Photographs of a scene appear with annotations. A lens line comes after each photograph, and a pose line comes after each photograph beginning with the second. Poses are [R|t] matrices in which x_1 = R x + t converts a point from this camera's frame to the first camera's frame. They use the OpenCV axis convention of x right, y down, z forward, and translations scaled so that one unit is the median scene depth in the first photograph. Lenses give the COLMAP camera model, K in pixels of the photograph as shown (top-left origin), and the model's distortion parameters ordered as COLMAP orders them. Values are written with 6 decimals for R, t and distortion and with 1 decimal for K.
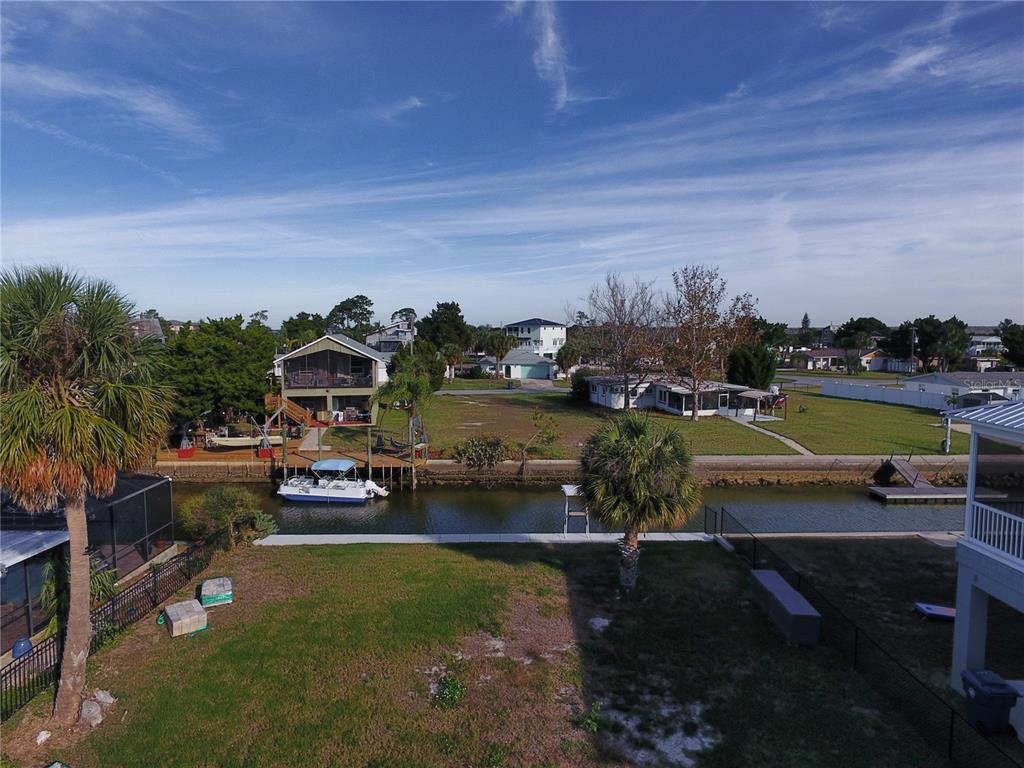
lens RADIAL K [[597.0, 0, 512.0], [0, 597.0, 384.0], [0, 0, 1]] dist [-0.018716, 0.014626]
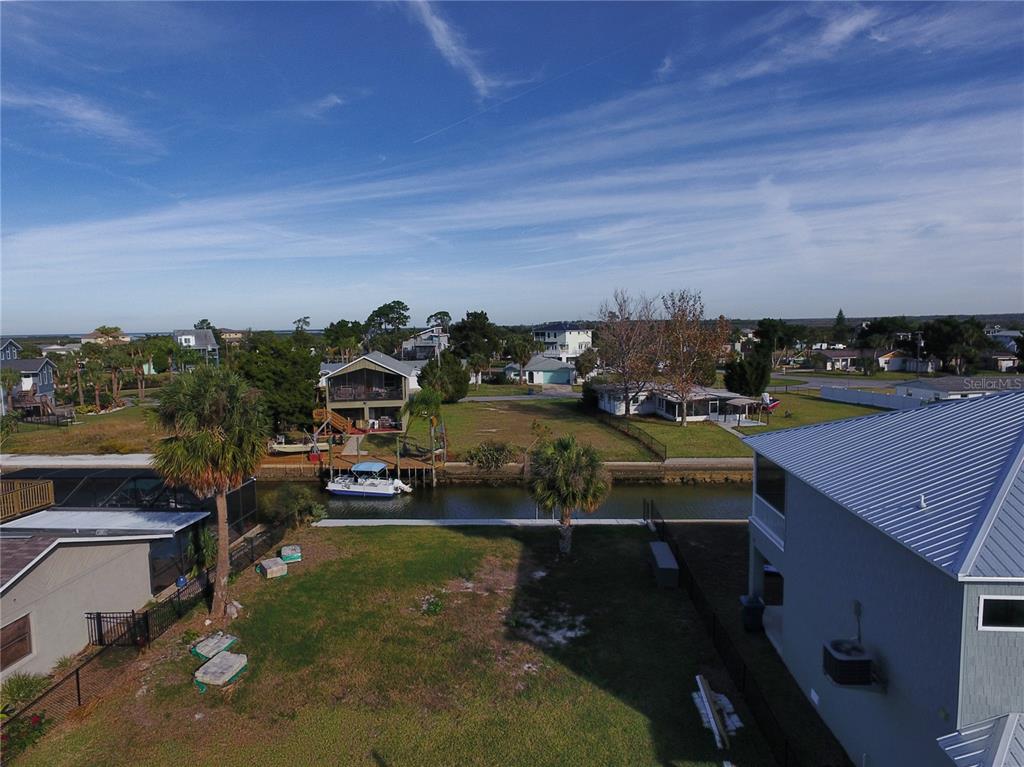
lens RADIAL K [[597.0, 0, 512.0], [0, 597.0, 383.5], [0, 0, 1]] dist [-0.018716, 0.014626]
pose [[0.998025, -0.010815, -0.061884, 0.070546], [0.010976, 0.999937, 0.002268, -0.035178], [0.061855, -0.002942, 0.998081, -0.205357]]
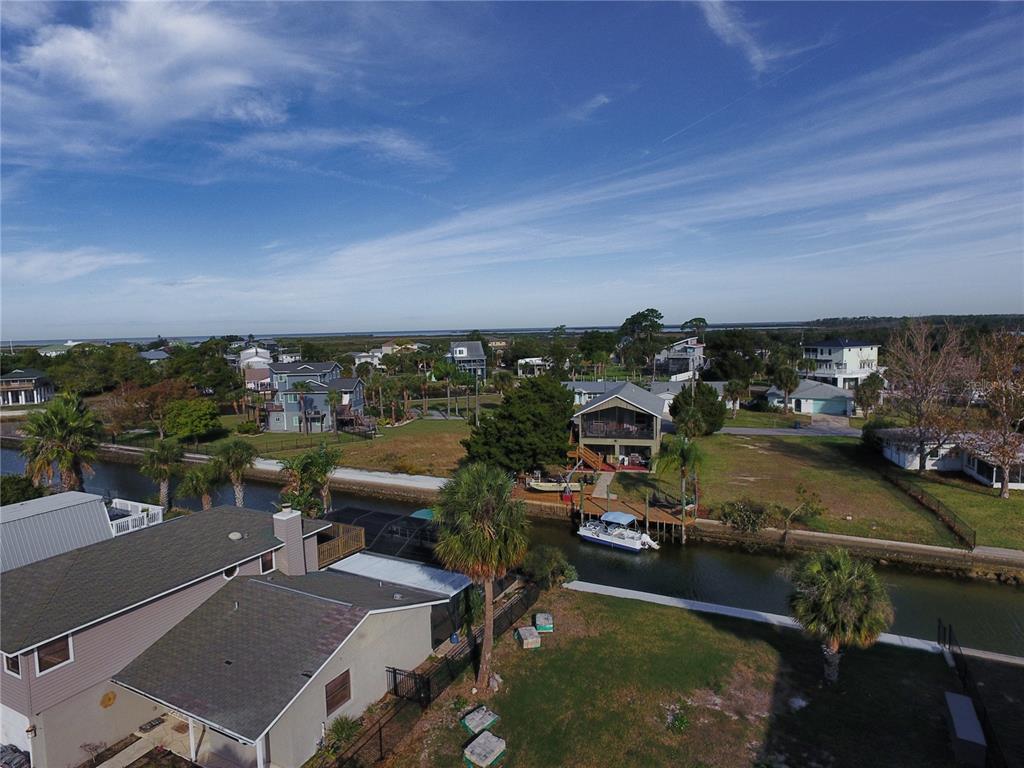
lens RADIAL K [[602.4, 0, 512.0], [0, 602.4, 384.0], [0, 0, 1]] dist [-0.005513, 0.000334]
pose [[0.889422, 0.020445, -0.456629, 0.071092], [-0.021995, 0.999756, 0.001920, -0.131602], [0.456557, 0.008336, 0.889655, -0.221648]]
